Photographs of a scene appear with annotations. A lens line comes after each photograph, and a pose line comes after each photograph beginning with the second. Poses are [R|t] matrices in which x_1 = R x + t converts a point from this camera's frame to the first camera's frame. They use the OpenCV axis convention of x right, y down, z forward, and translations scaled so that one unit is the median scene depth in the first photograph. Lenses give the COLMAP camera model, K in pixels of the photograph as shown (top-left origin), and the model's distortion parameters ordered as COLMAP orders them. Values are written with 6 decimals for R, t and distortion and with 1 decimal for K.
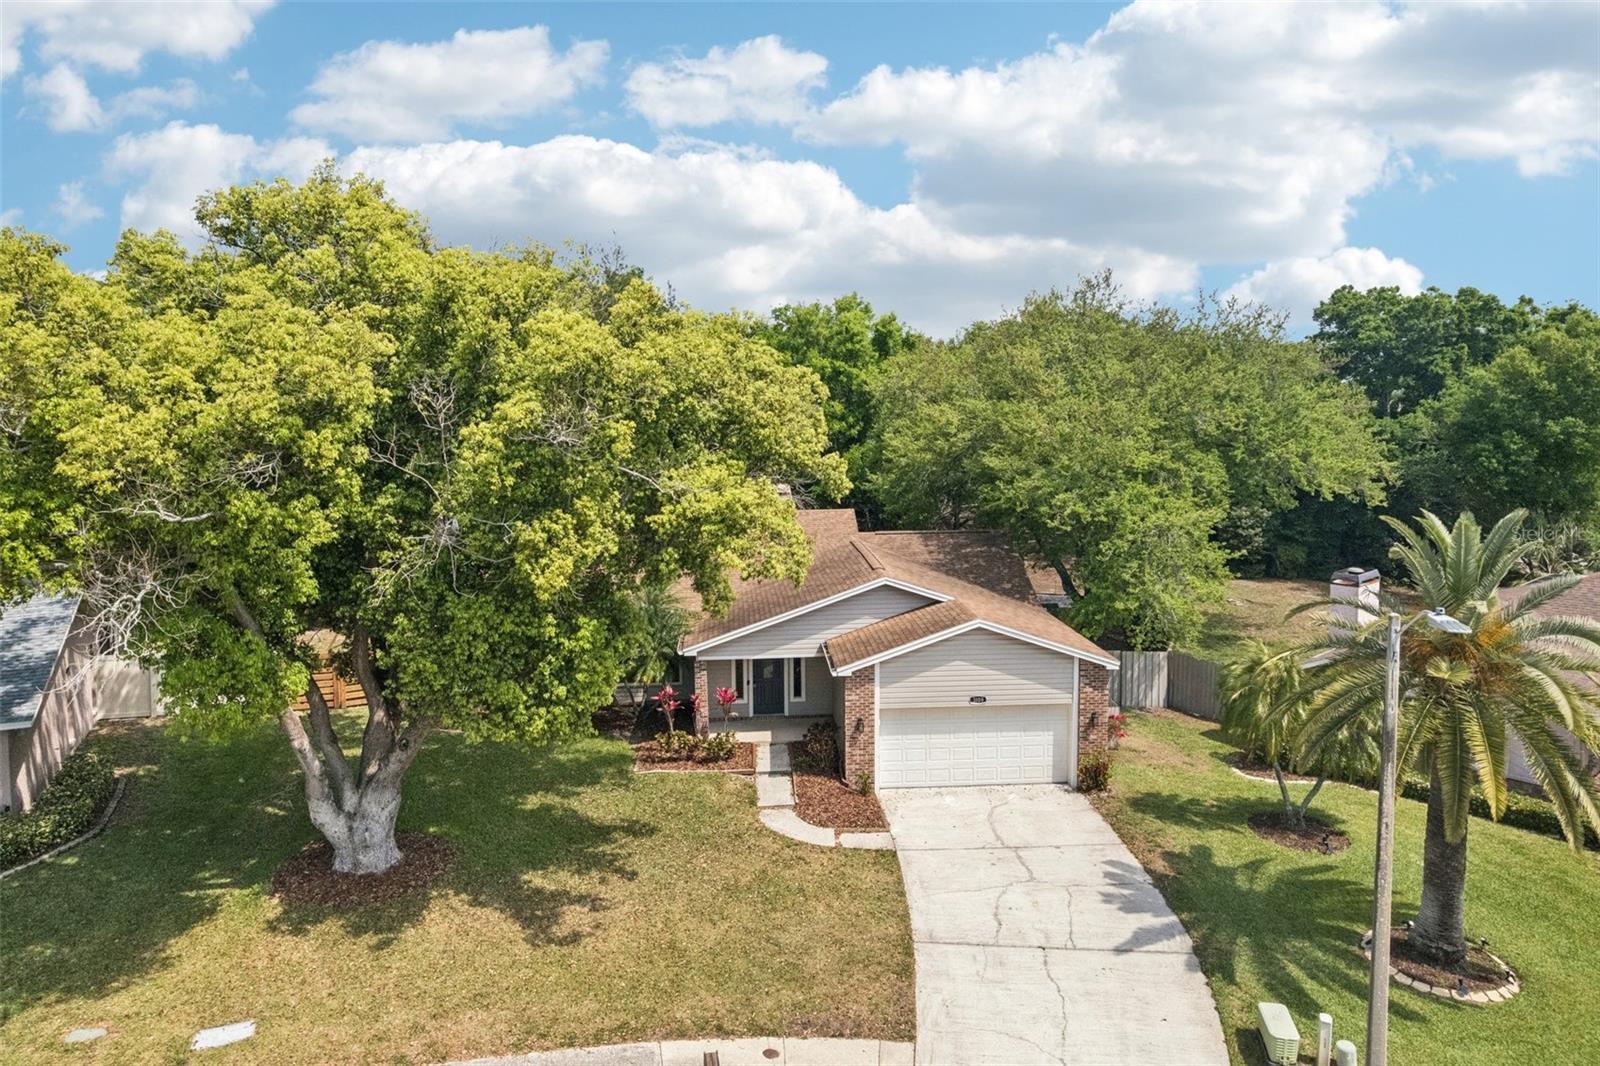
lens RADIAL K [[1030.6, 0, 811.0], [0, 1030.6, 478.8], [0, 0, 1]] dist [-0.059702, 0.048905]
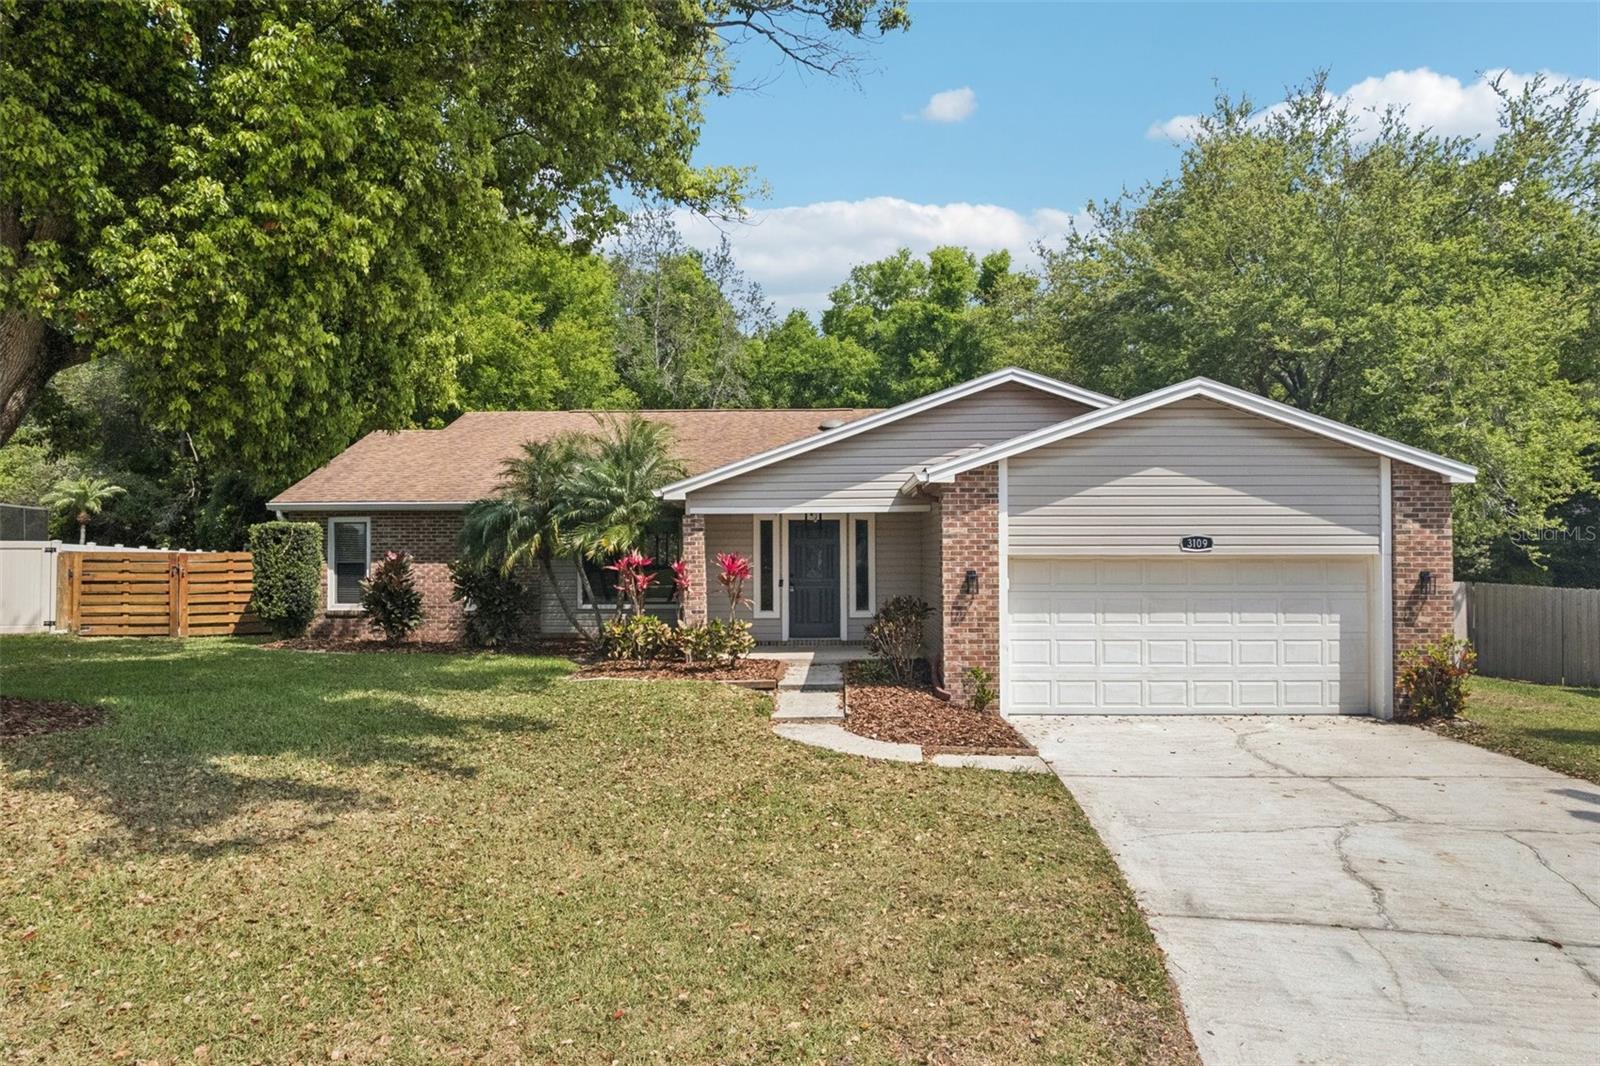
lens RADIAL K [[1030.6, 0, 806.5], [0, 1030.6, 537.4], [0, 0, 1]] dist [-0.059702, 0.048905]
pose [[0.995530, 0.005133, -0.094308, 0.013152], [-0.013173, 0.996308, -0.084836, 0.261146], [0.093524, 0.085699, 0.991922, 0.462822]]
